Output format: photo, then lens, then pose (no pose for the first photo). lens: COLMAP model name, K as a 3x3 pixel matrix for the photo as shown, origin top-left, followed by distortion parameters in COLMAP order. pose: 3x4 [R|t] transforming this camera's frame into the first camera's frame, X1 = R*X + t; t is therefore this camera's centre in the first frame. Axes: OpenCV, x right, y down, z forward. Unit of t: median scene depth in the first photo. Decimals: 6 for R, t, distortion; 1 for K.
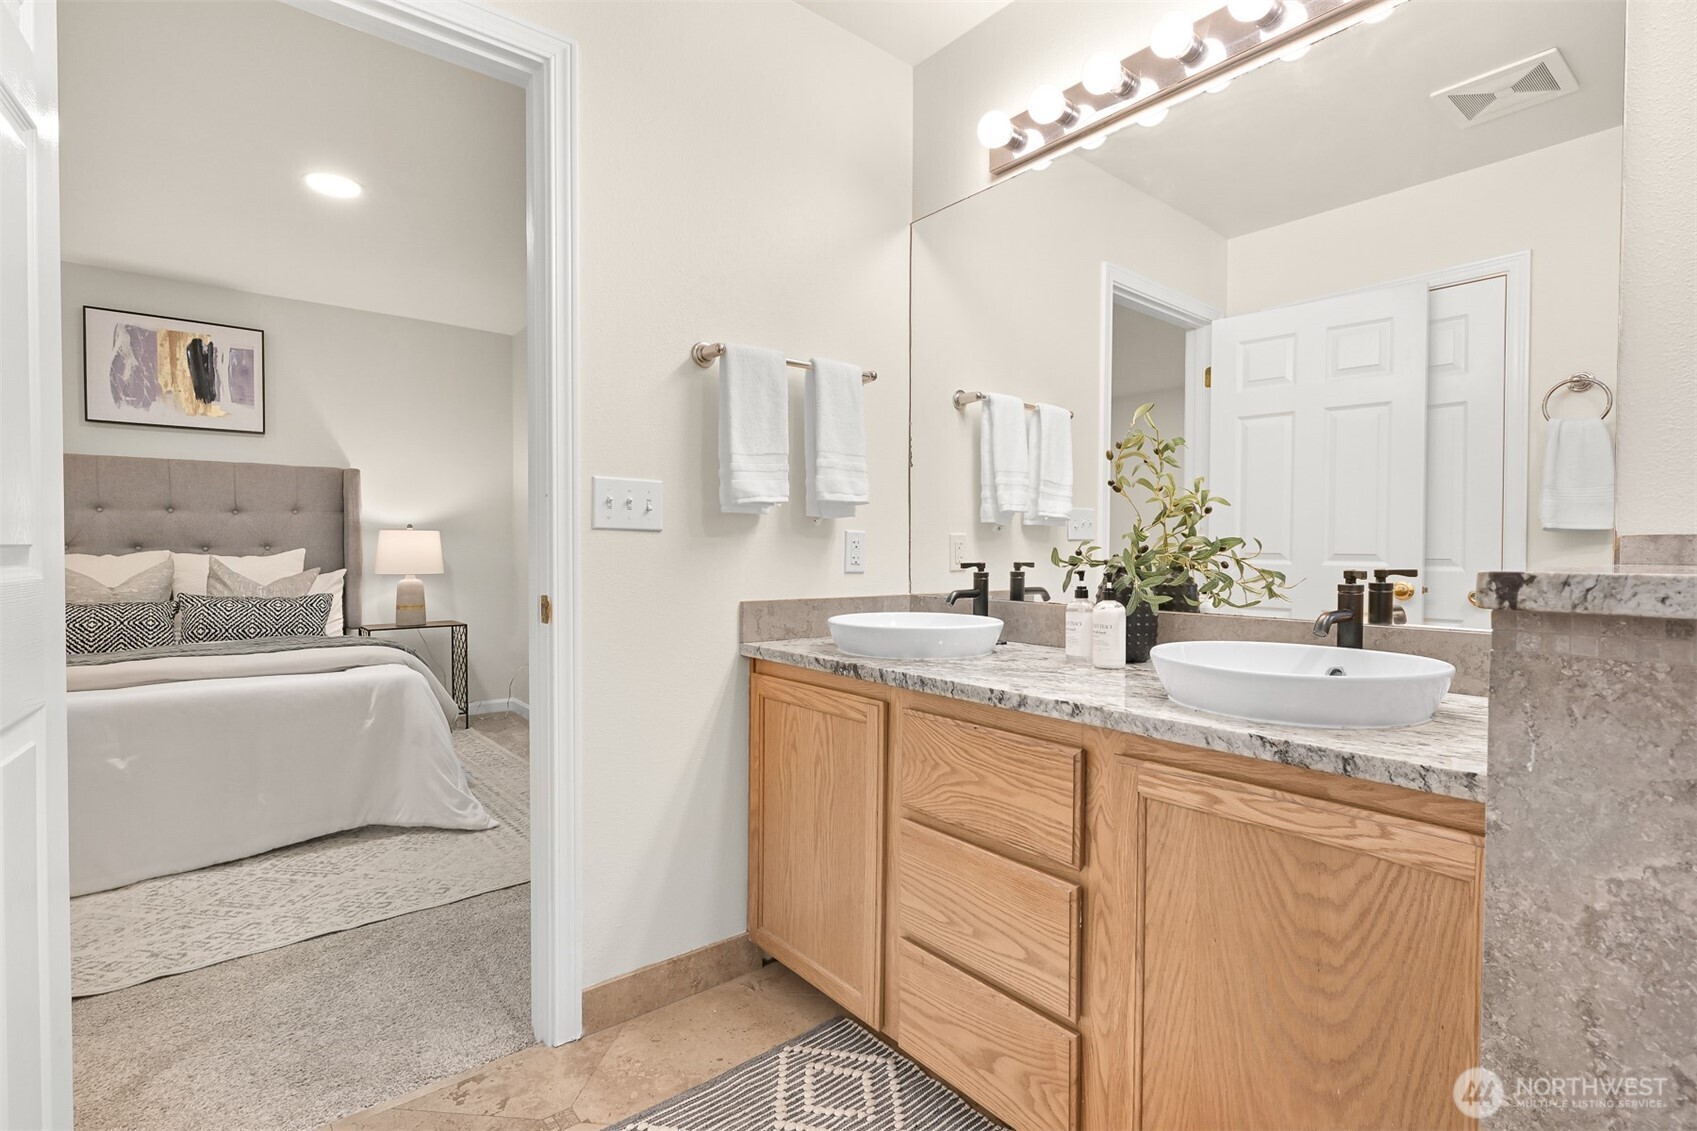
lens RADIAL K [[800.3, 0, 856.8], [0, 800.3, 574.2], [0, 0, 1]] dist [-0.012635, 0.000644]
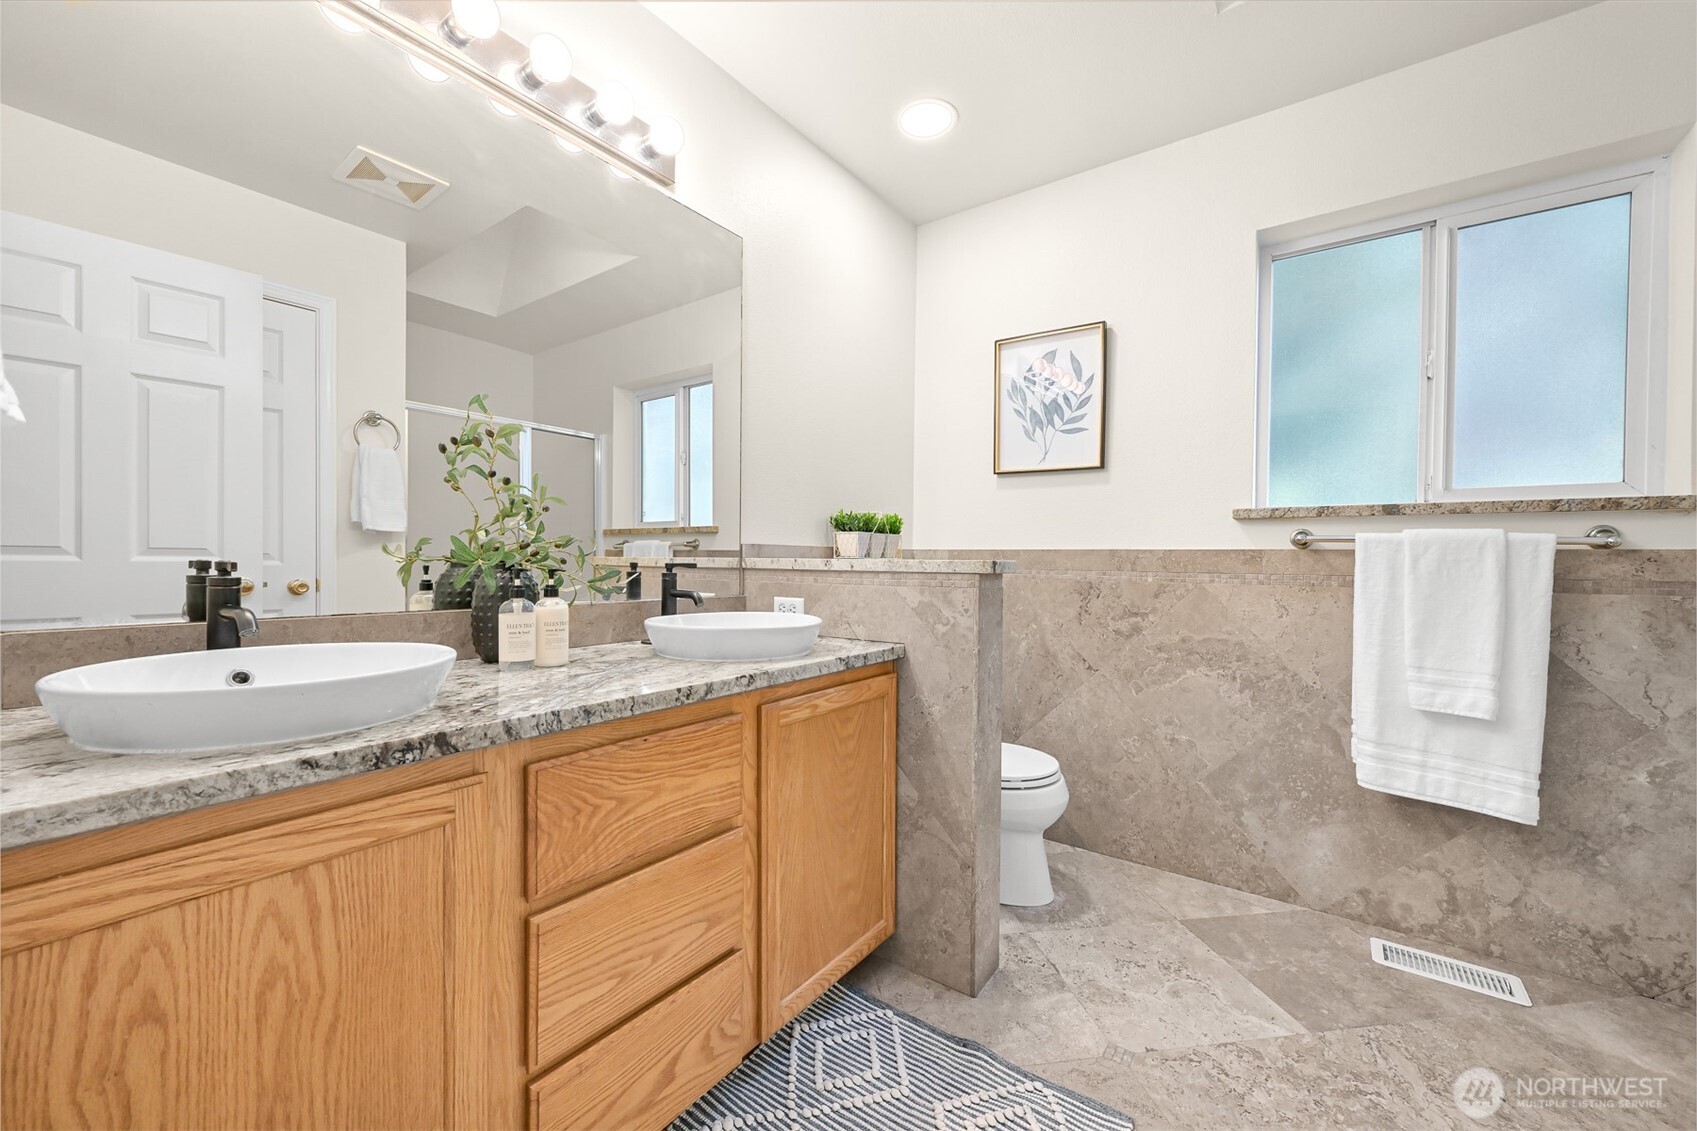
lens RADIAL K [[663.4, 0, 851.2], [0, 663.4, 556.4], [0, 0, 1]] dist [-0.002893, 0.000893]
pose [[-0.259624, -0.006444, 0.965688, -0.642343], [0.011214, 0.999890, 0.009687, -0.024246], [-0.965645, 0.013344, -0.259524, 0.949824]]
